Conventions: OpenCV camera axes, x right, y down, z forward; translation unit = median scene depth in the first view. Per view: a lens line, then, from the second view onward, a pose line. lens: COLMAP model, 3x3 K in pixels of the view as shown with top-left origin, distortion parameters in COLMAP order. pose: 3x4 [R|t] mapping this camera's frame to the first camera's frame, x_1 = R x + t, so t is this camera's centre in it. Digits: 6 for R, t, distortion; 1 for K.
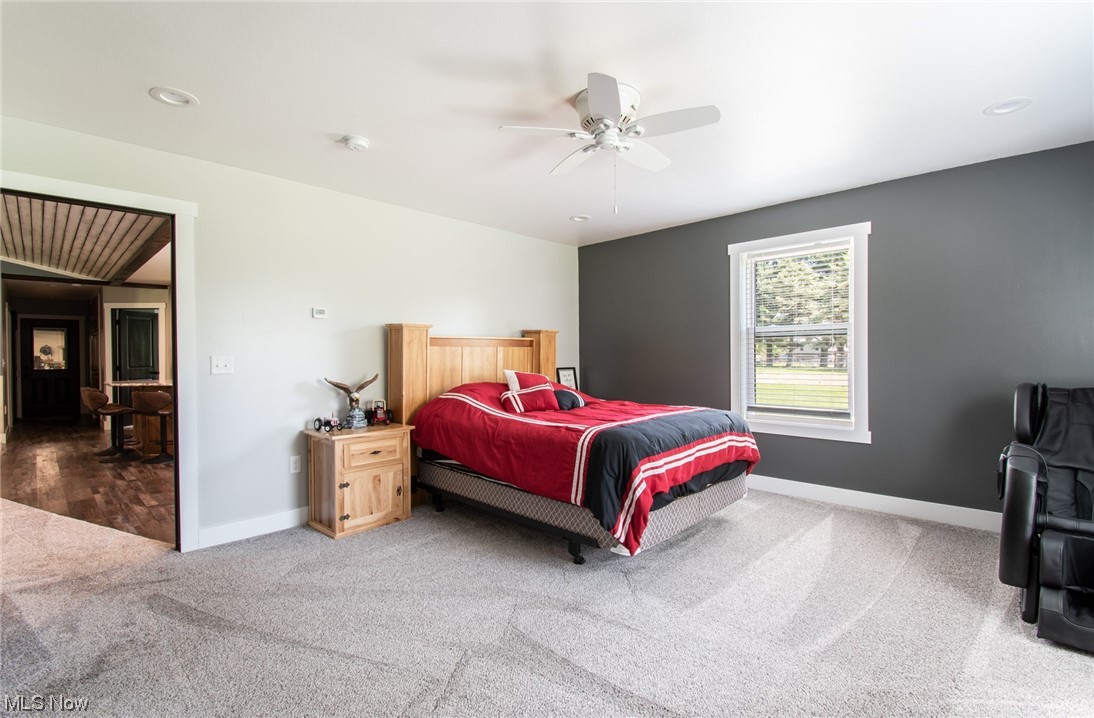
lens RADIAL K [[497.9, 0, 547.0], [0, 497.9, 359.0], [0, 0, 1]] dist [0.001521, 0.000079]
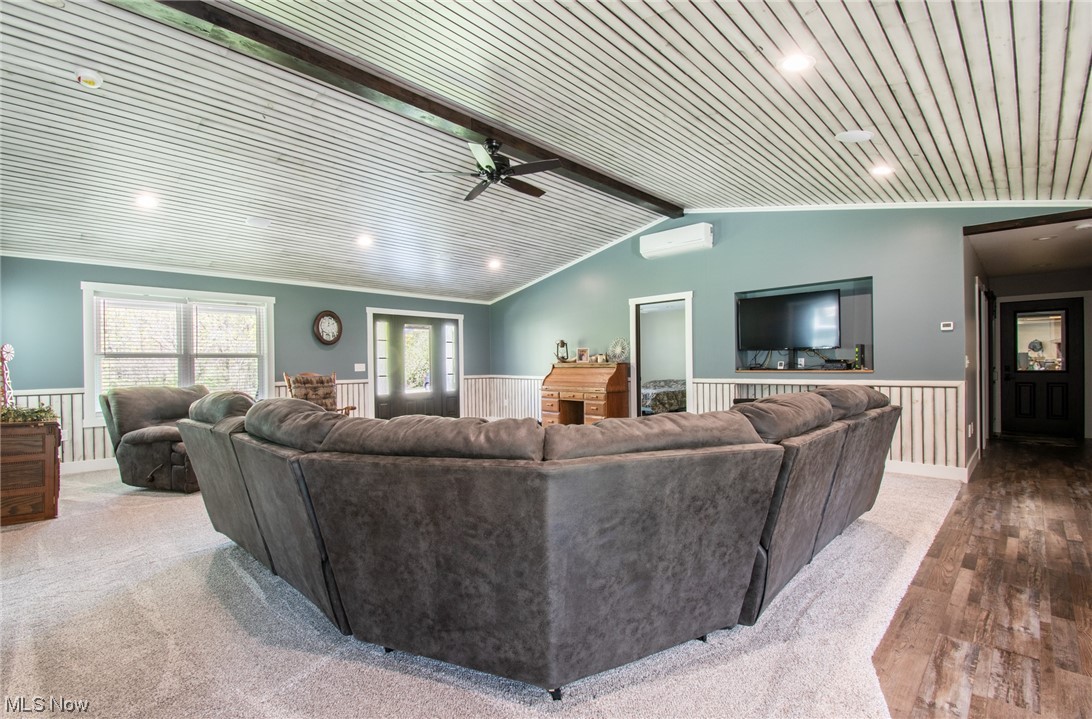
lens RADIAL K [[497.0, 0, 546.0], [0, 497.0, 359.5], [0, 0, 1]] dist [0.001521, 0.000079]
pose [[0.002260, 0.006030, -0.999979, -0.292077], [-0.000710, 0.999982, 0.006028, 0.000639], [0.999997, 0.000696, 0.002264, 0.298928]]
